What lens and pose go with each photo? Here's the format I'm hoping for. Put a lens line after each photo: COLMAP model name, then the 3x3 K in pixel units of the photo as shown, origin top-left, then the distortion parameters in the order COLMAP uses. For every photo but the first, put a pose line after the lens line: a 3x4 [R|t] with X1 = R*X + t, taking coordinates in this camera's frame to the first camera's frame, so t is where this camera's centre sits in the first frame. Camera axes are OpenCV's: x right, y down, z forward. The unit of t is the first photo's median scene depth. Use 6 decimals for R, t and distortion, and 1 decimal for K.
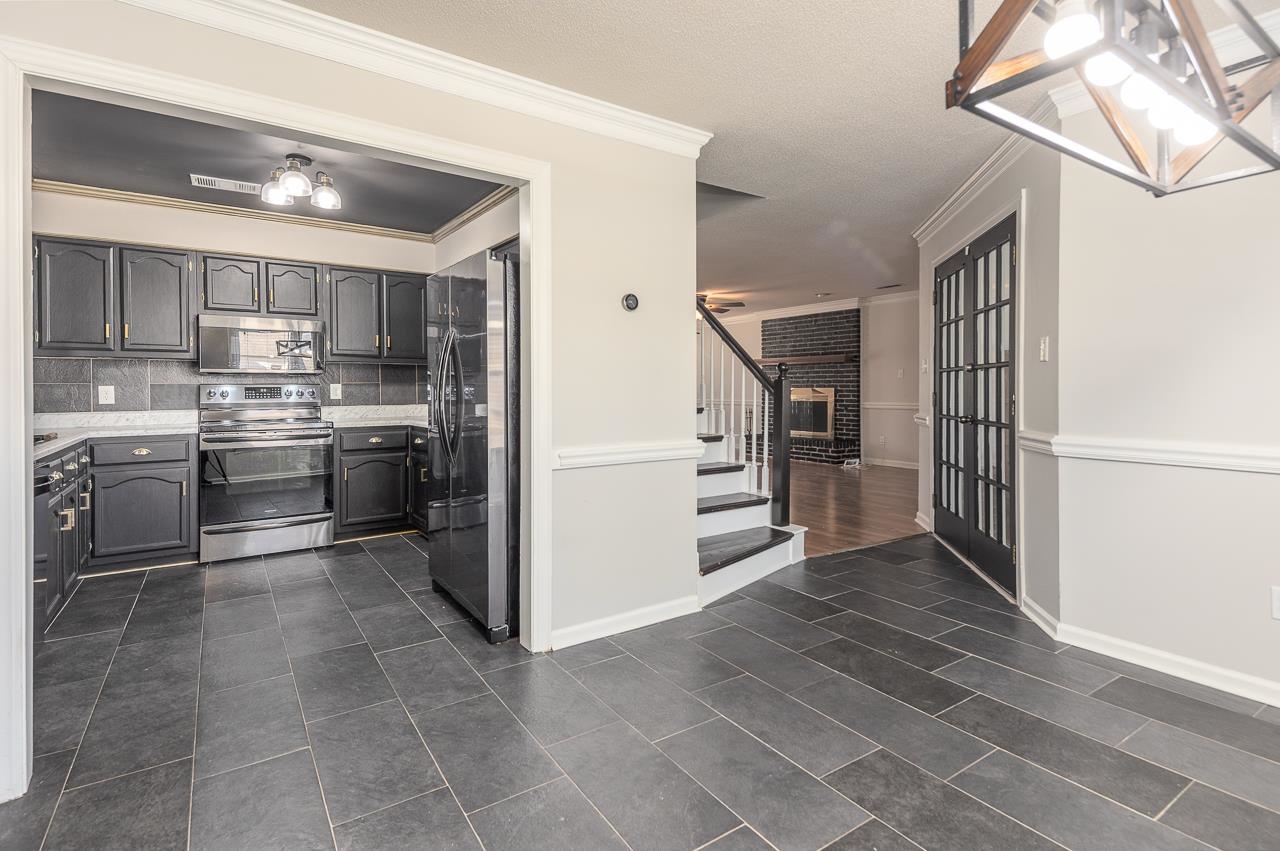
lens RADIAL K [[557.8, 0, 620.9], [0, 557.8, 393.6], [0, 0, 1]] dist [0.002433, -0.000011]
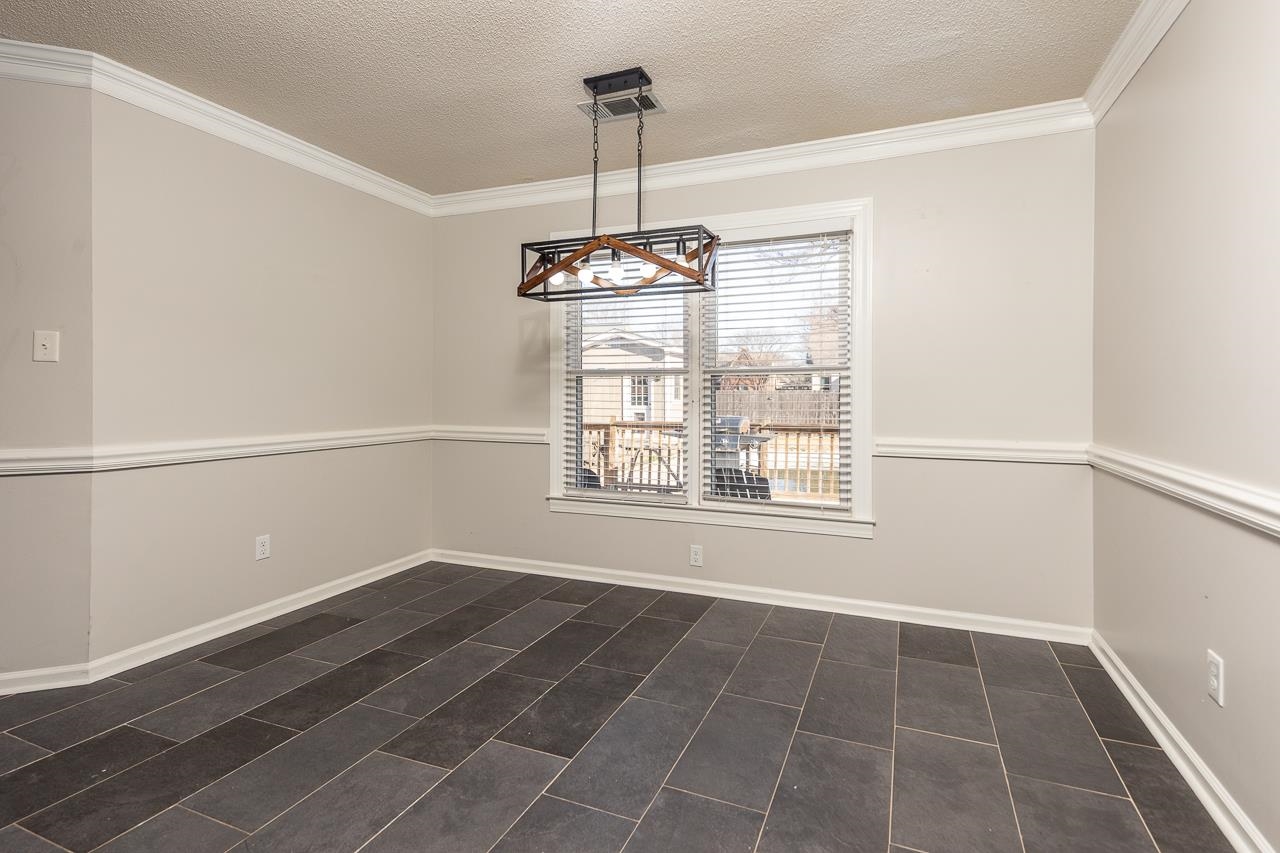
lens RADIAL K [[606.0, 0, 643.8], [0, 606.0, 390.4], [0, 0, 1]] dist [0.000656, -0.000423]
pose [[-0.535612, 0.004603, 0.844452, -0.705291], [0.005966, 0.999981, -0.001667, -0.004395], [-0.844443, 0.004146, -0.535629, 1.174025]]
